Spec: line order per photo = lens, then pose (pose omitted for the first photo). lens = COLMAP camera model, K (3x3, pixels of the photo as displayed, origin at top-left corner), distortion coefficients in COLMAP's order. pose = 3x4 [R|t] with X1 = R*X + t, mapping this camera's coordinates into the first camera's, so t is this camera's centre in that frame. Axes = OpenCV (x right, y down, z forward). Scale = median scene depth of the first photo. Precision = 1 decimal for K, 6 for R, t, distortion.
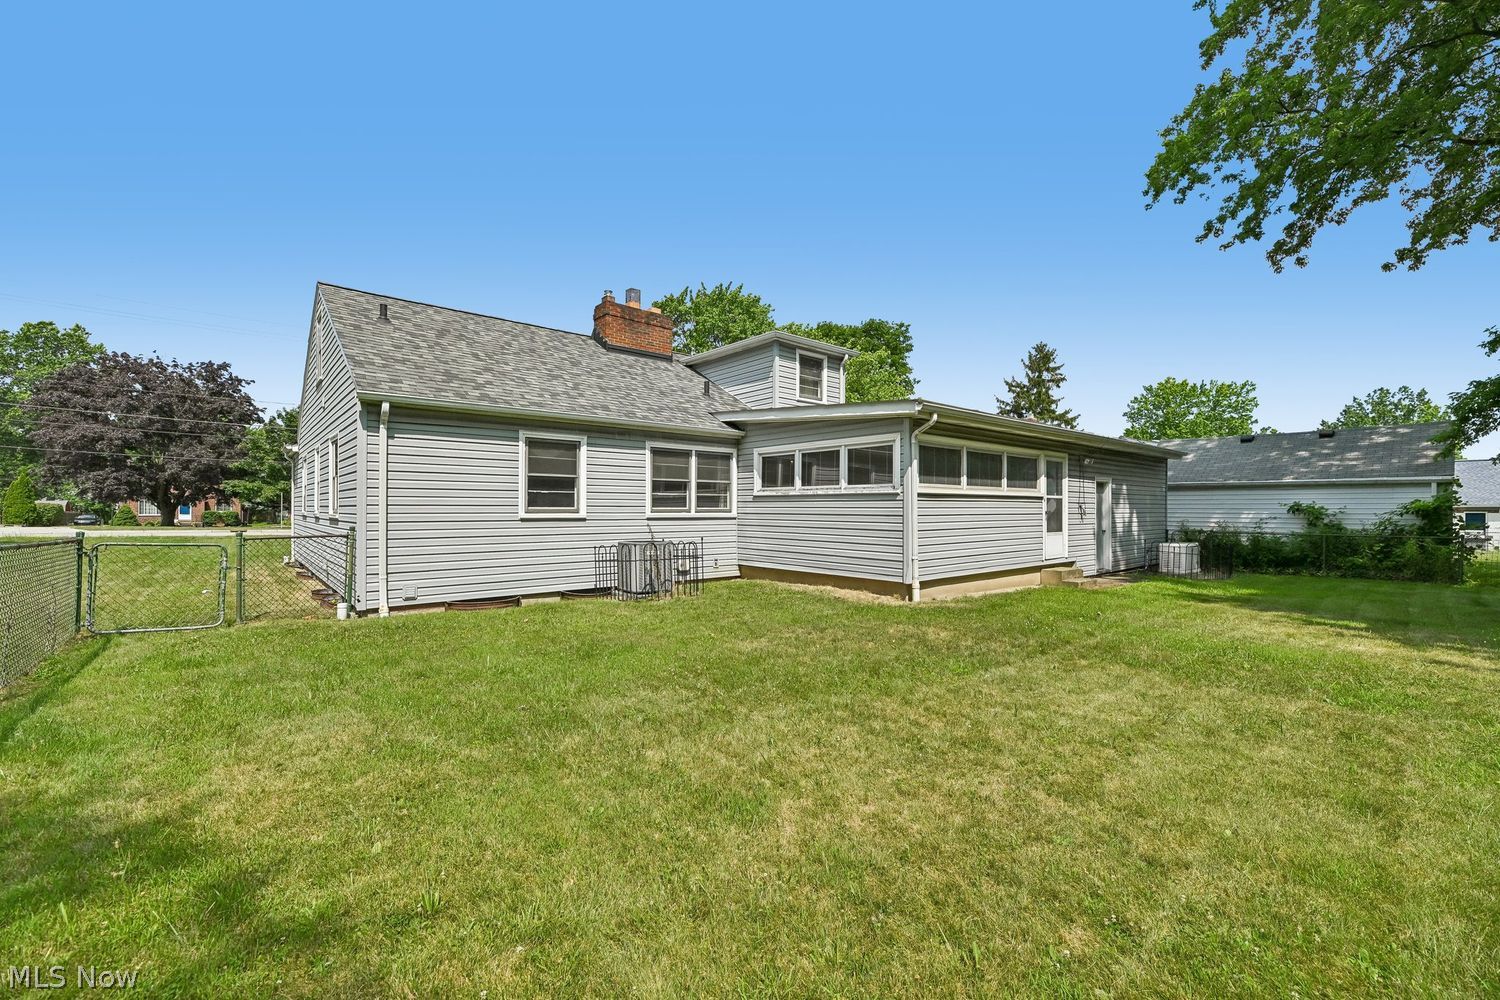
lens RADIAL K [[602.1, 0, 758.3], [0, 602.1, 511.7], [0, 0, 1]] dist [-0.003617, -0.000605]
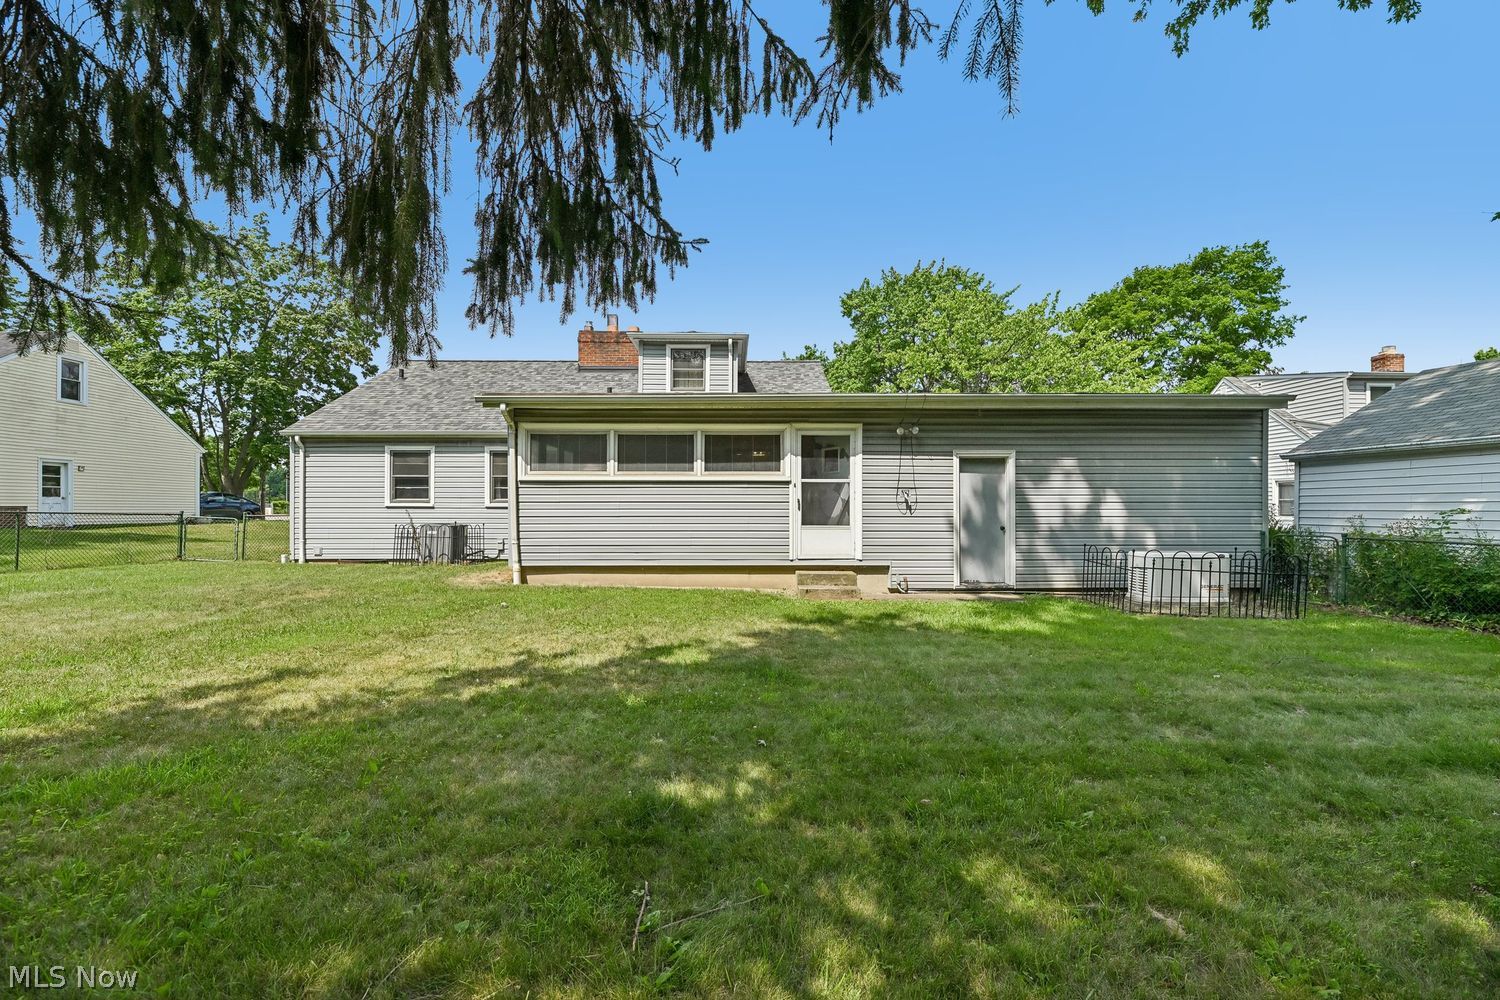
lens RADIAL K [[602.1, 0, 755.7], [0, 602.1, 503.4], [0, 0, 1]] dist [-0.003617, -0.000605]
pose [[0.773230, -0.006377, -0.634093, 0.841558], [-0.002200, 0.999916, -0.012739, 0.014265], [0.634121, 0.011246, 0.773152, 0.306754]]
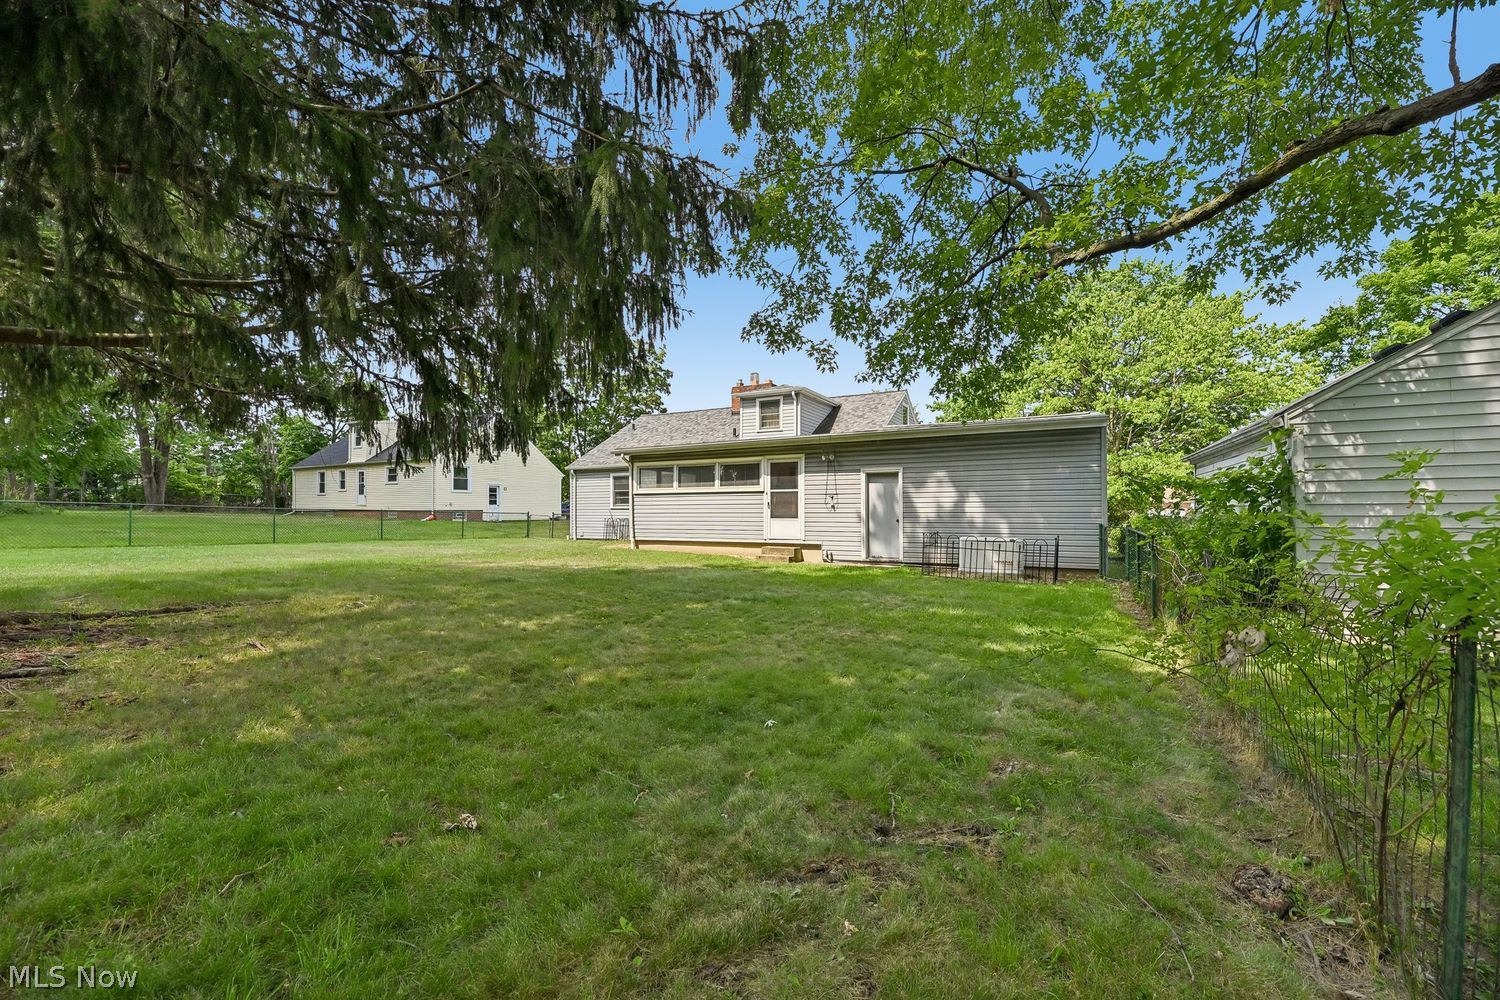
lens RADIAL K [[602.1, 0, 755.9], [0, 602.1, 510.0], [0, 0, 1]] dist [-0.003617, -0.000605]
pose [[0.368278, -0.005500, -0.929699, 1.502552], [-0.001790, 0.999976, -0.006625, 0.023239], [0.929714, 0.004104, 0.368260, 0.440430]]
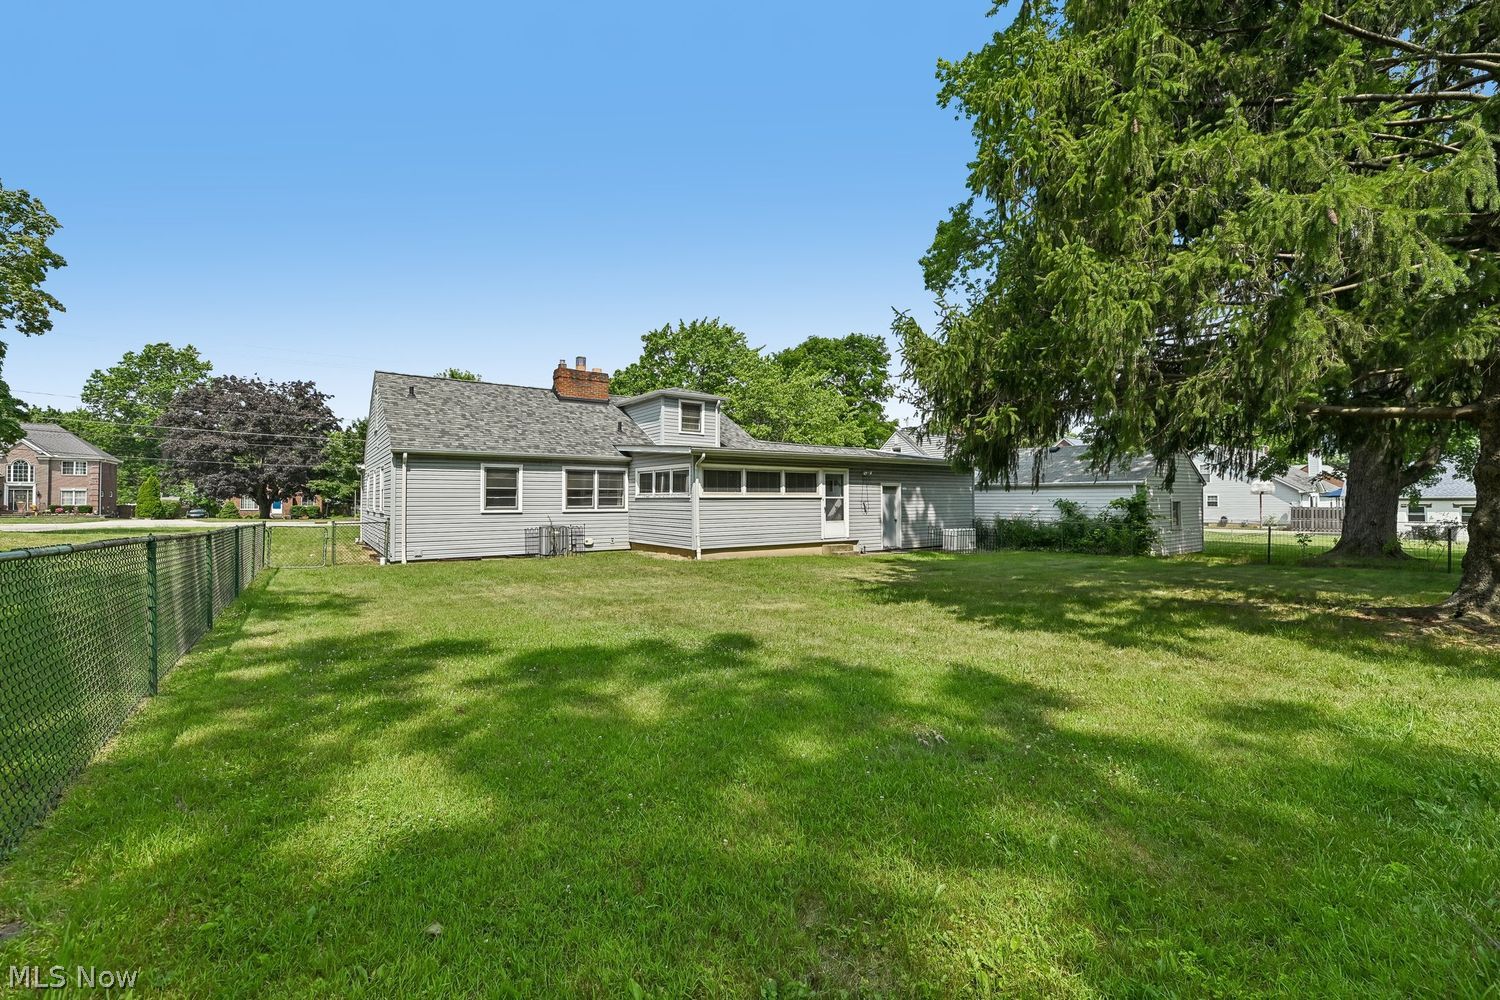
lens RADIAL K [[602.1, 0, 765.0], [0, 602.1, 493.0], [0, 0, 1]] dist [-0.003617, -0.000605]
pose [[0.997332, -0.005488, -0.072788, 0.390771], [0.004235, 0.999840, -0.017360, -0.009342], [0.072871, 0.017006, 0.997196, -0.486982]]
